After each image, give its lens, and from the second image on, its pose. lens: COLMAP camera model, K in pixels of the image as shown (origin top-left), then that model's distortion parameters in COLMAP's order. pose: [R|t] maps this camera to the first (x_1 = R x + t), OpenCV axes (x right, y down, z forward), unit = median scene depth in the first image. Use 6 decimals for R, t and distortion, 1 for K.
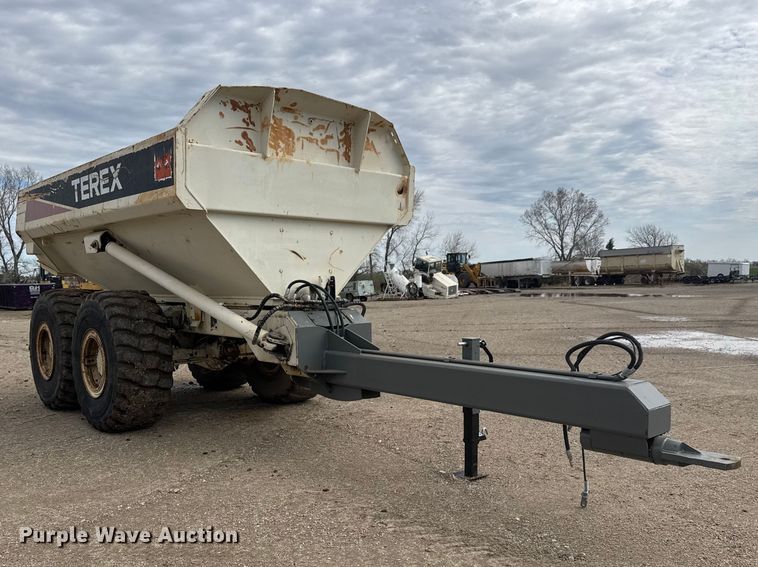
lens RADIAL K [[647.5, 0, 372.9], [0, 647.5, 321.5], [0, 0, 1]] dist [0.080887, -0.106588]
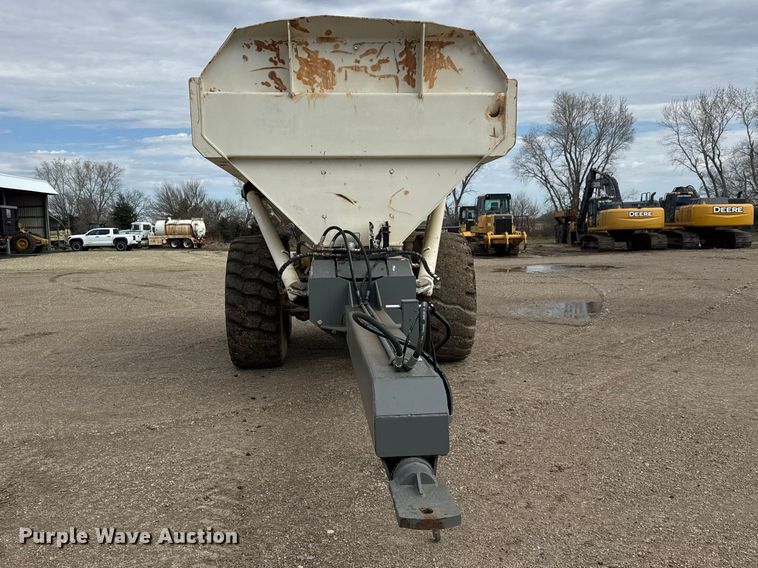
lens RADIAL K [[693.2, 0, 379.9], [0, 693.2, 289.0], [0, 0, 1]] dist [0.069119, 0.000000]
pose [[0.793966, 0.050403, -0.605870, 0.493660], [-0.029738, 0.998584, 0.044104, -0.019138], [0.607235, -0.016999, 0.794340, 0.240326]]
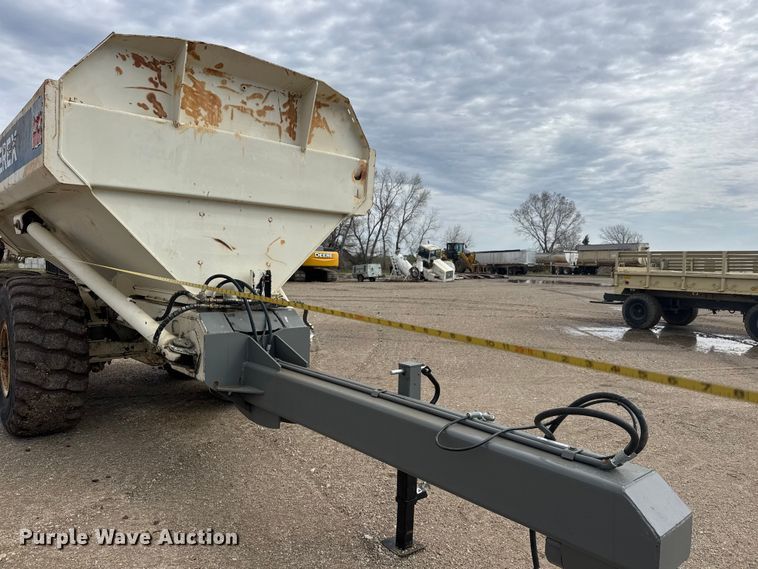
lens RADIAL K [[532.6, 0, 380.5], [0, 532.6, 285.4], [0, 0, 1]] dist [0.036877, -0.051143]
pose [[0.999242, 0.035800, -0.015304, 0.095877], [-0.036096, 0.999158, -0.019494, -0.040786], [0.014593, 0.020032, 0.999693, 0.292818]]
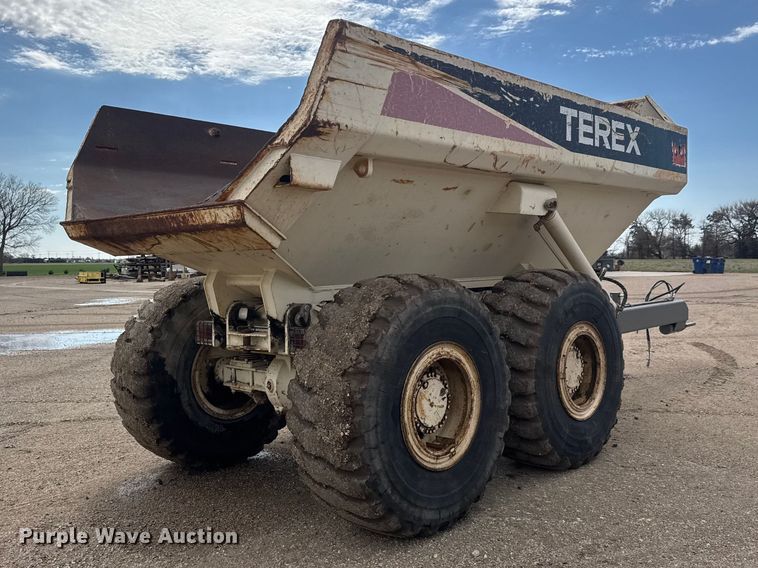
lens RADIAL K [[693.2, 0, 367.2], [0, 693.2, 269.2], [0, 0, 1]] dist [0.069119, 0.000000]
pose [[-0.060516, 0.004876, 0.998155, -1.246090], [0.089978, 0.995944, 0.000590, -0.071246], [-0.994104, 0.089847, -0.060709, 1.346899]]
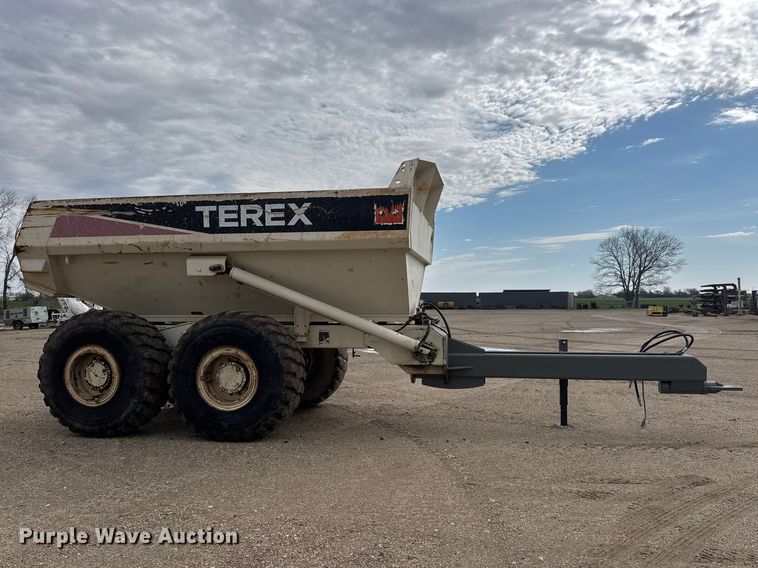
lens RADIAL K [[584.2, 0, 385.5], [0, 584.2, 319.6], [0, 0, 1]] dist [0.034612, -0.056059]
pose [[0.790089, -0.004075, 0.612978, -0.854975], [0.031972, 0.998891, -0.034569, 0.009373], [-0.612158, 0.046910, 0.789343, 0.085358]]
